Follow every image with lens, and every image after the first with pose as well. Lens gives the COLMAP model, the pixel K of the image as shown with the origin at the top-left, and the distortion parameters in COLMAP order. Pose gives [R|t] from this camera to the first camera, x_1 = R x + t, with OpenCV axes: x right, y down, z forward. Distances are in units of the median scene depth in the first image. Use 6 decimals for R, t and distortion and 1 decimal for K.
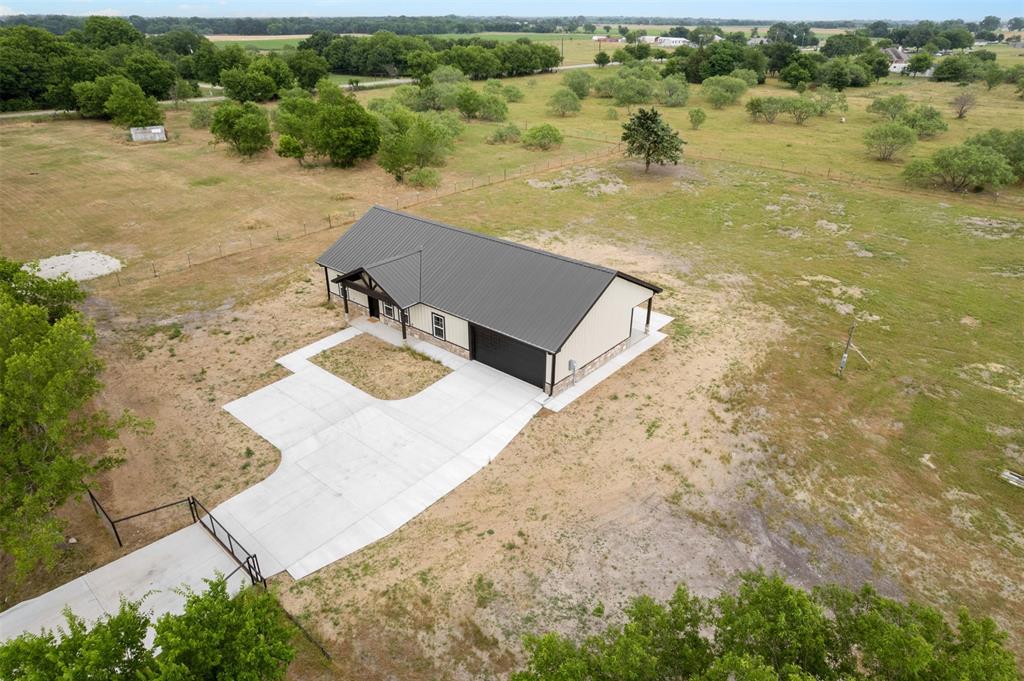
lens RADIAL K [[655.1, 0, 514.4], [0, 655.1, 336.2], [0, 0, 1]] dist [-0.080840, 0.076333]
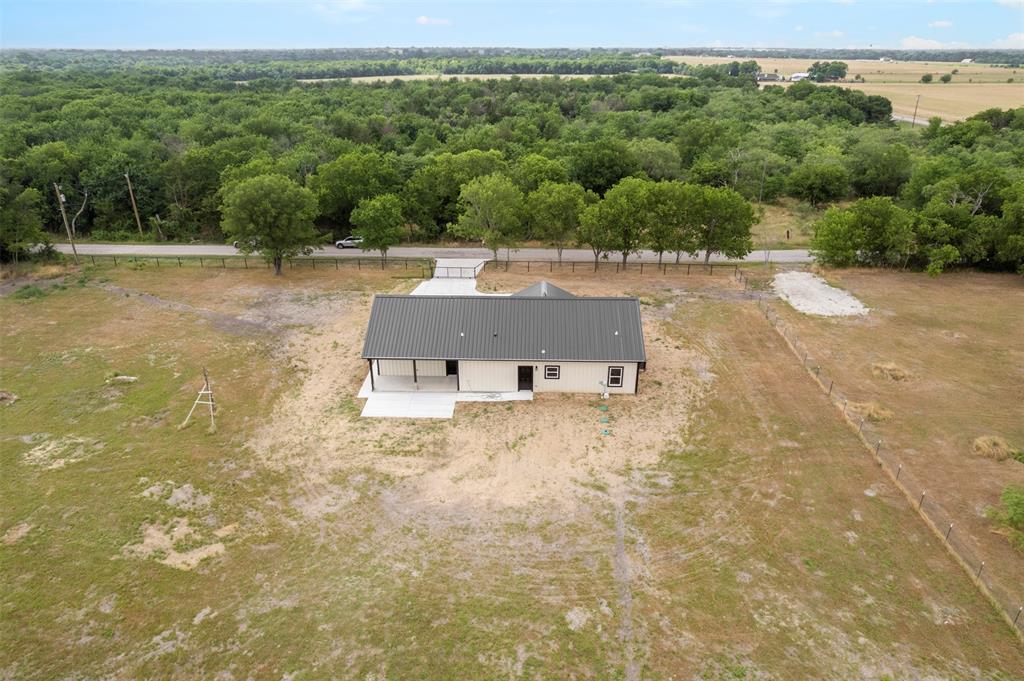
lens RADIAL K [[655.1, 0, 514.4], [0, 655.1, 336.2], [0, 0, 1]] dist [-0.080840, 0.076333]
pose [[-0.779748, 0.251391, -0.573407, 0.794594], [-0.283618, 0.674663, 0.681462, -1.146427], [0.558170, 0.693997, -0.454768, 1.949462]]
